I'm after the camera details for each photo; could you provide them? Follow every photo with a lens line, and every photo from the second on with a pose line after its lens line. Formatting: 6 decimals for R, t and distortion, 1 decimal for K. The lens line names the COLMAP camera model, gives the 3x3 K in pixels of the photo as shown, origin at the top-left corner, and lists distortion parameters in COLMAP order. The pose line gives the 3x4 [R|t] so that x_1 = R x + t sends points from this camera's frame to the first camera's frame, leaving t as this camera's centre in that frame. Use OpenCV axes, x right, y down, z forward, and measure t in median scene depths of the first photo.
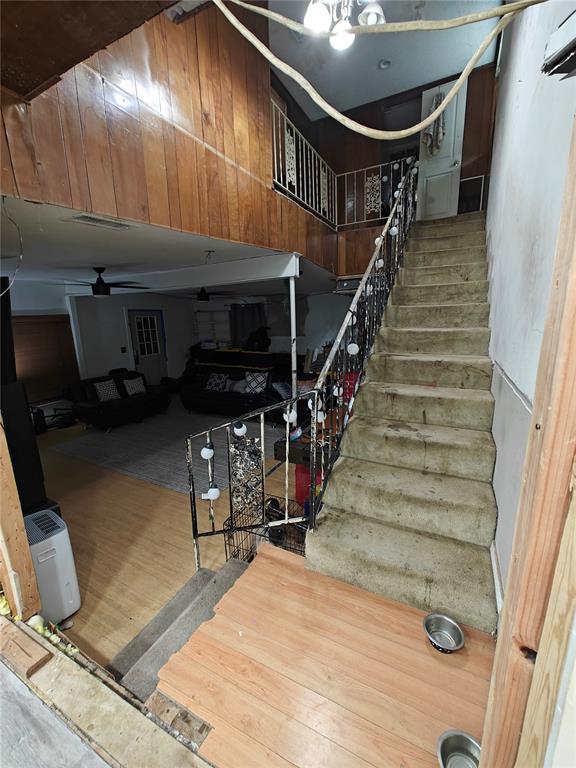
lens RADIAL K [[321.8, 0, 304.0], [0, 321.8, 384.9], [0, 0, 1]] dist [-0.001979, 0.000732]
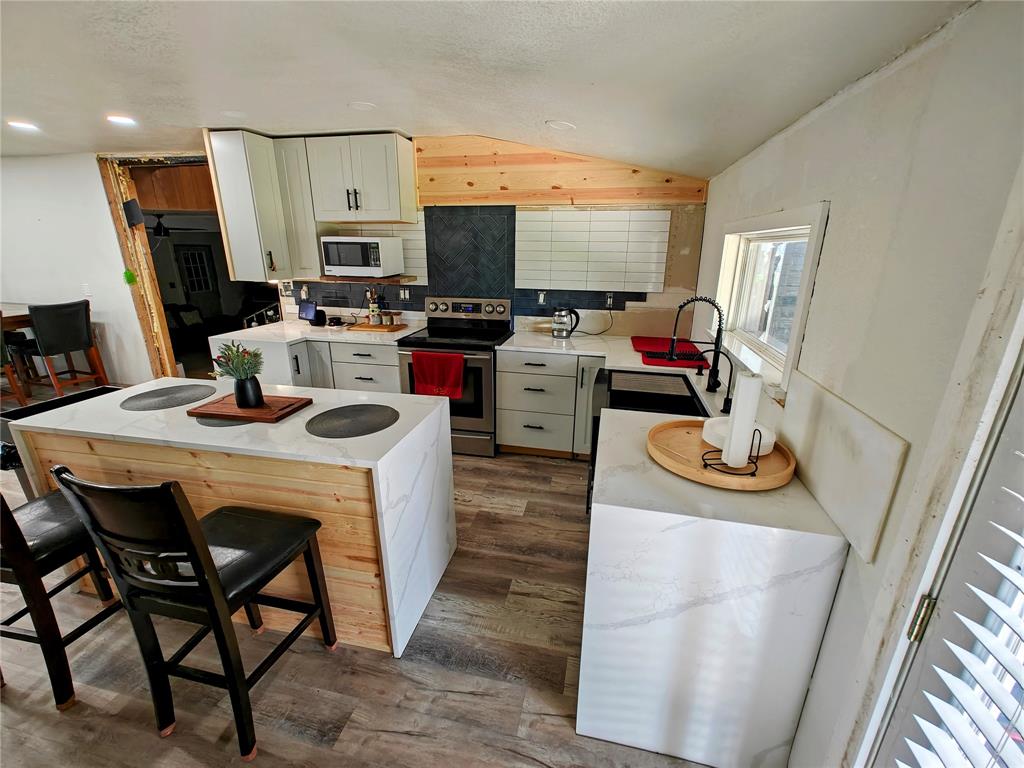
lens RADIAL K [[429.0, 0, 512.7], [0, 429.0, 386.0], [0, 0, 1]] dist [-0.001979, 0.000732]
pose [[0.978734, -0.037867, 0.201610, 0.259737], [0.018873, 0.995268, 0.095316, 0.124804], [-0.204266, -0.089484, 0.974817, -0.716113]]
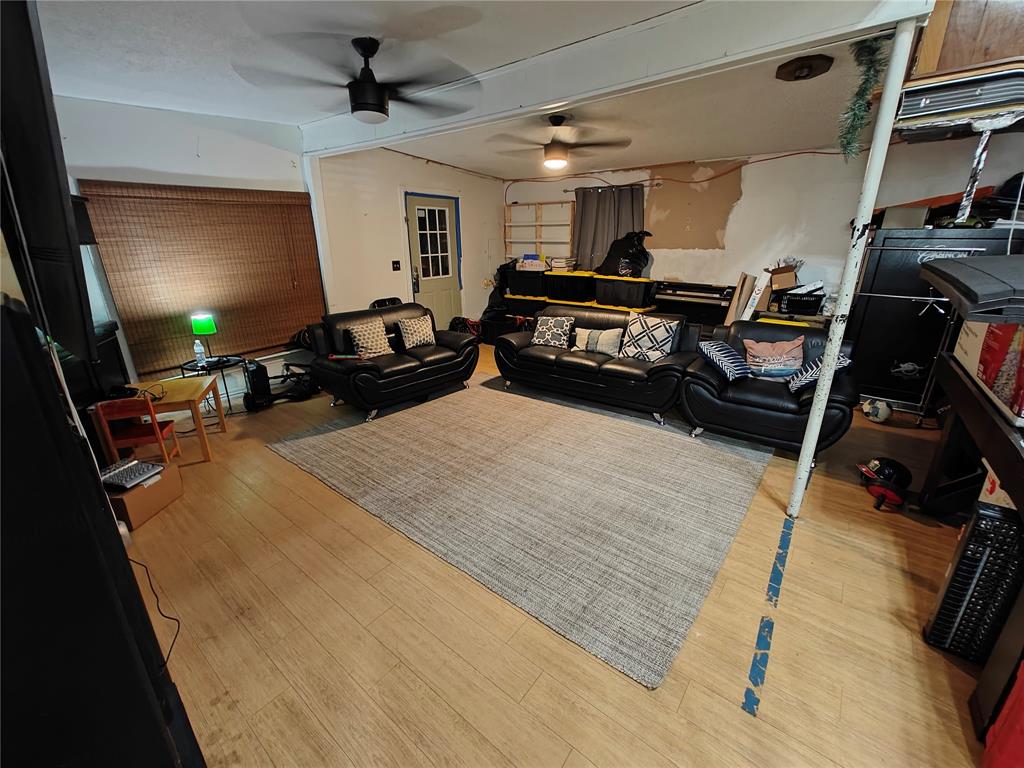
lens RADIAL K [[429.0, 0, 516.8], [0, 429.0, 382.7], [0, 0, 1]] dist [-0.001979, 0.000732]
pose [[0.977174, 0.079159, -0.197143, -0.230029], [-0.056825, 0.991566, 0.116481, -0.003848], [0.204701, -0.102619, 0.973430, 0.347878]]
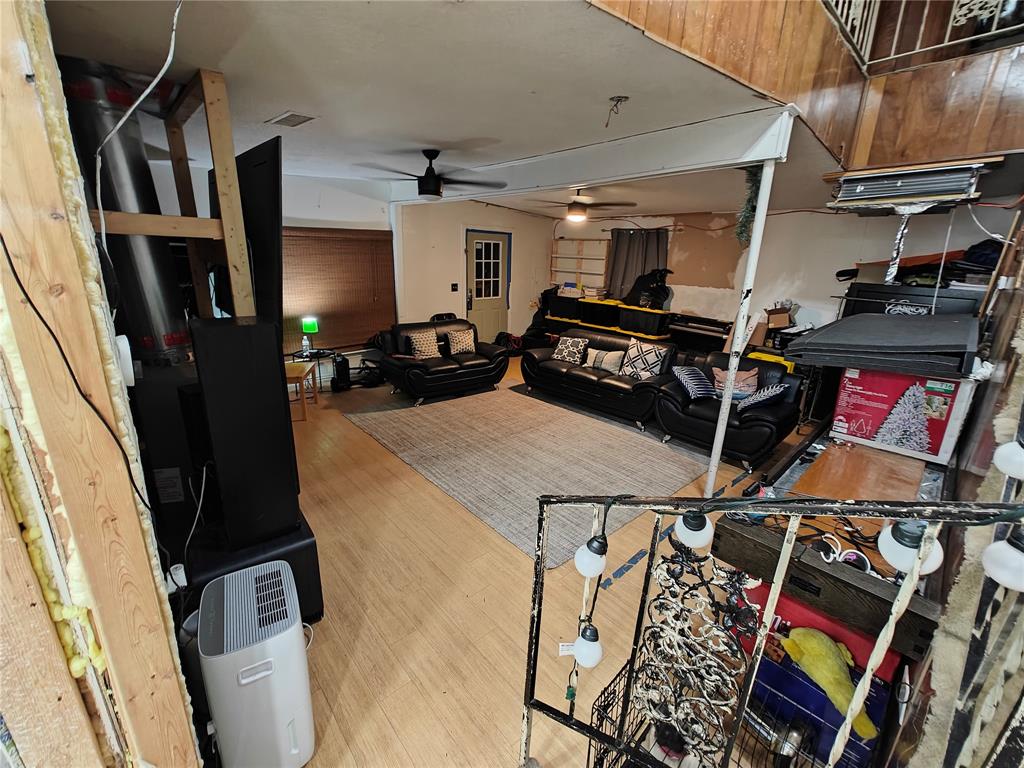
lens RADIAL K [[429.0, 0, 521.1], [0, 429.0, 385.3], [0, 0, 1]] dist [-0.001979, 0.000732]
pose [[0.928769, 0.156254, -0.336115, -0.091664], [-0.129160, 0.986399, 0.101661, -0.014330], [0.347428, -0.051007, 0.936318, 0.193440]]
